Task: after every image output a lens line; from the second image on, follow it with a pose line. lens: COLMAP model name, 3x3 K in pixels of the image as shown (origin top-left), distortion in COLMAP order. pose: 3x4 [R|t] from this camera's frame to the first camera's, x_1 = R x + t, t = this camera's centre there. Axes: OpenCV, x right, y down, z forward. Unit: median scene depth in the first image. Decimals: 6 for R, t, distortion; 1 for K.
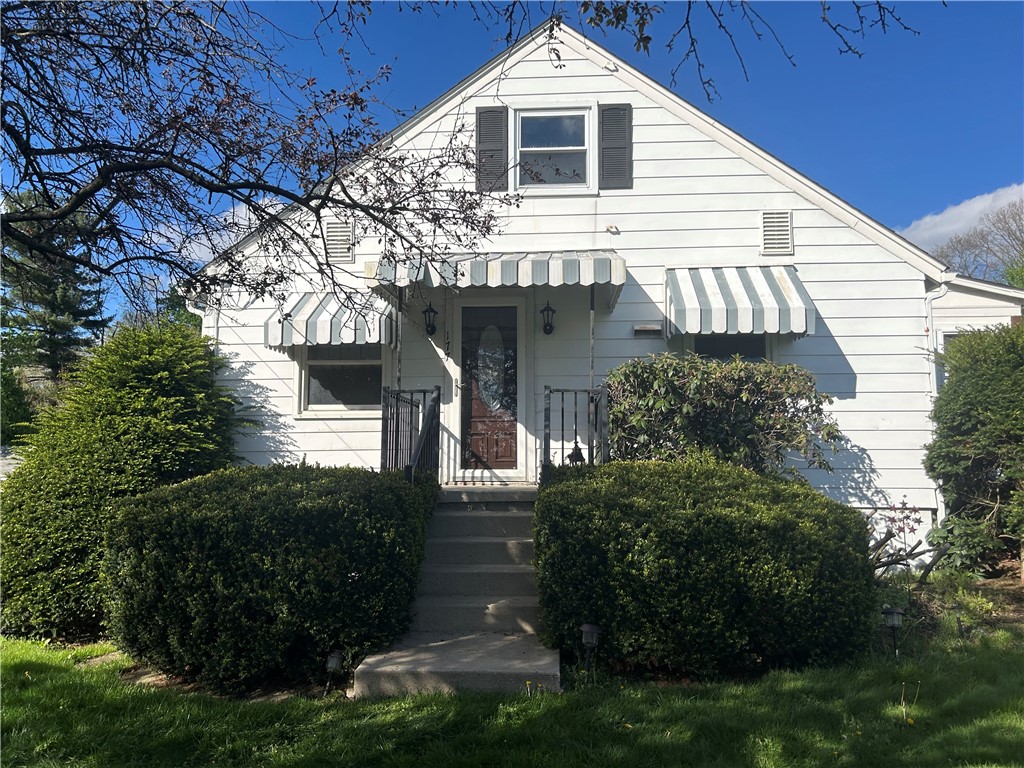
lens RADIAL K [[759.5, 0, 510.1], [0, 759.5, 380.3], [0, 0, 1]] dist [0.049567, -0.057138]
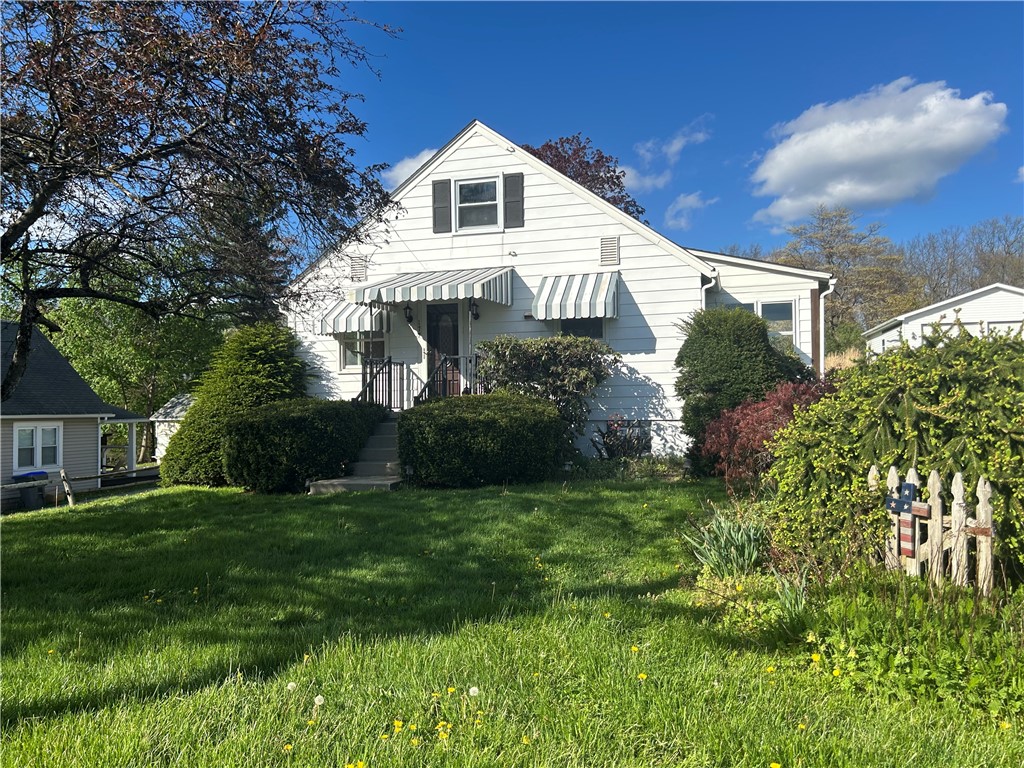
lens RADIAL K [[759.5, 0, 541.9], [0, 759.5, 390.0], [0, 0, 1]] dist [0.049567, -0.057138]
pose [[0.980125, -0.019453, -0.197423, 0.516221], [0.037151, 0.995573, 0.086343, -0.045727], [0.194869, -0.091962, 0.976509, -0.607227]]
